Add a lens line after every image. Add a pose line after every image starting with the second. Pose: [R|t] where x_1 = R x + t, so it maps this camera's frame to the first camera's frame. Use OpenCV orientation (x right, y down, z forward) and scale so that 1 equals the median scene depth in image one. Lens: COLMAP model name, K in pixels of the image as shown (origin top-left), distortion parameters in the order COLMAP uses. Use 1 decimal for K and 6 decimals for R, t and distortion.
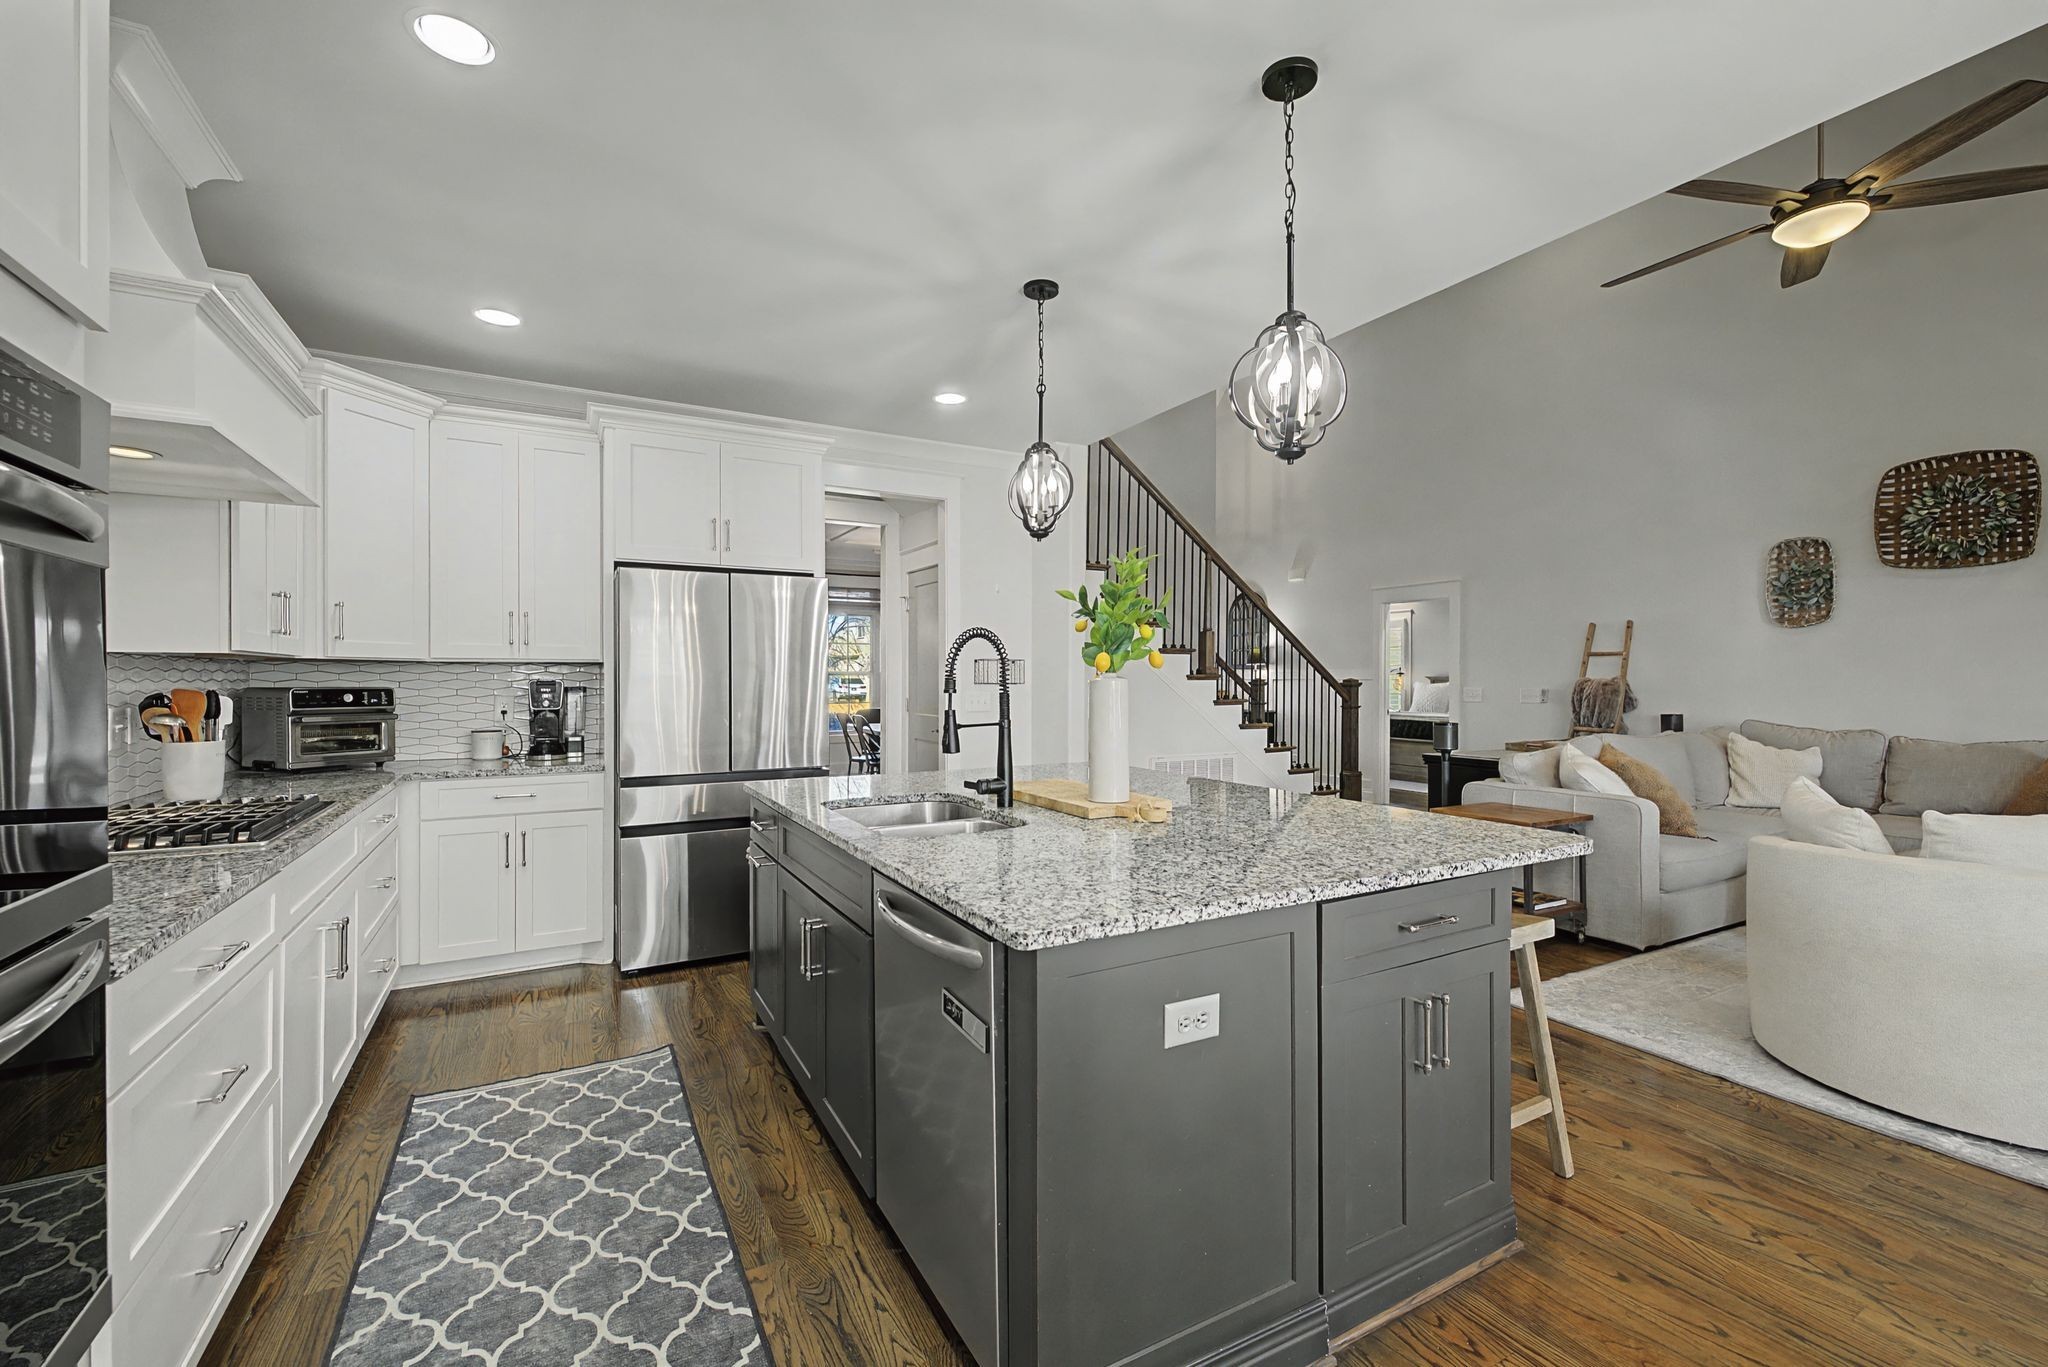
lens RADIAL K [[865.9, 0, 1031.6], [0, 865.9, 689.4], [0, 0, 1]] dist [-0.000917, -0.000128]
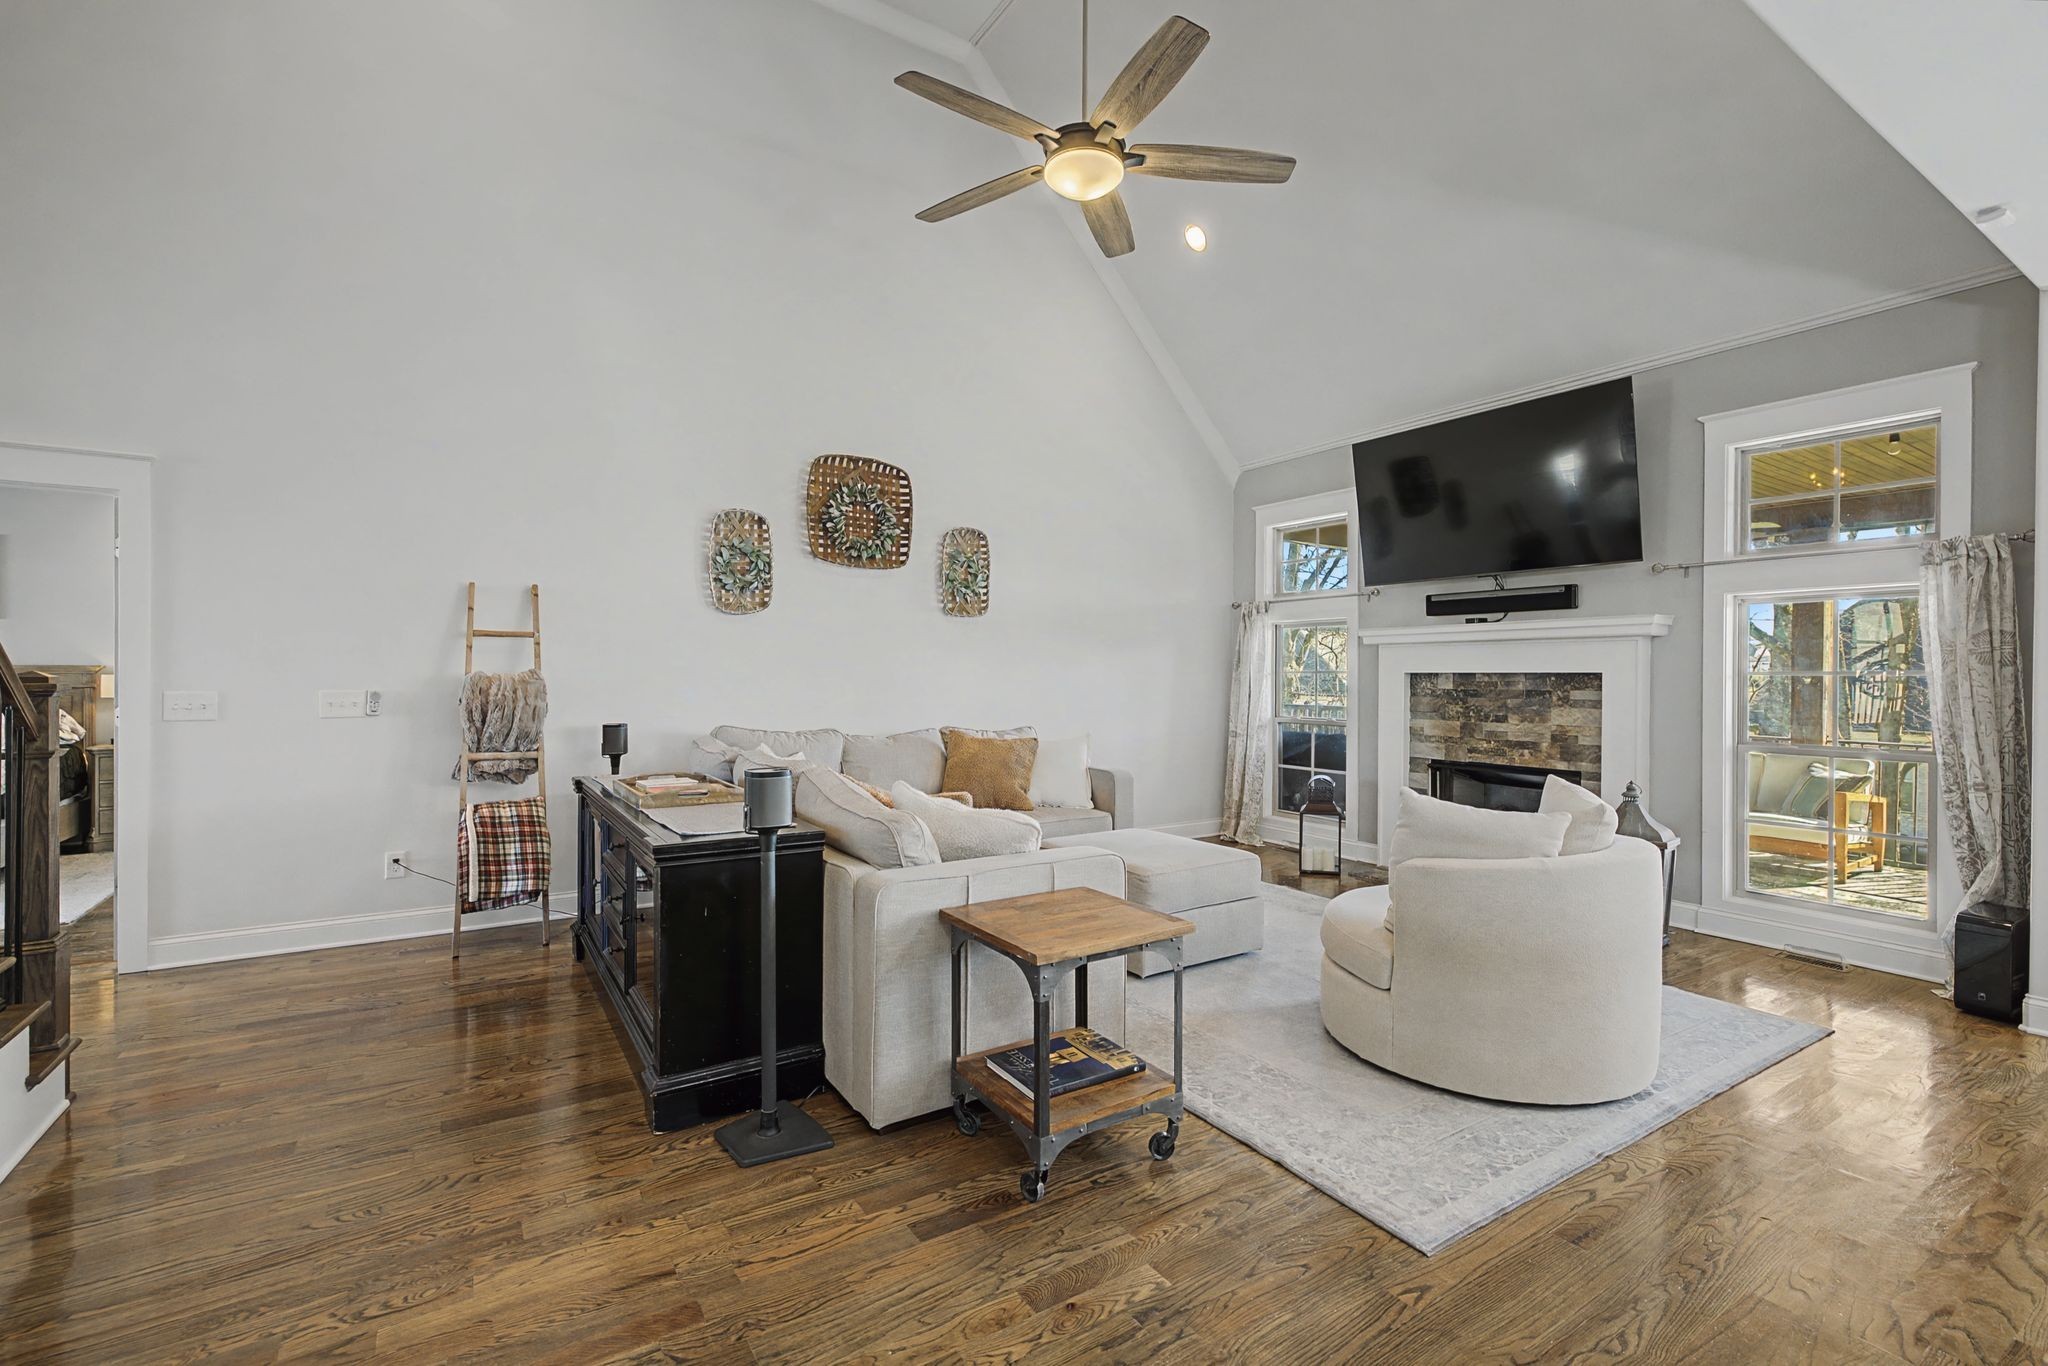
lens RADIAL K [[909.5, 0, 1022.4], [0, 909.5, 682.3], [0, 0, 1]] dist [0.001784, 0.000015]
pose [[-0.048258, -0.011412, 0.998770, -0.030765], [0.004668, 0.999921, 0.011651, -0.014862], [-0.998824, 0.005224, -0.048201, 0.843129]]
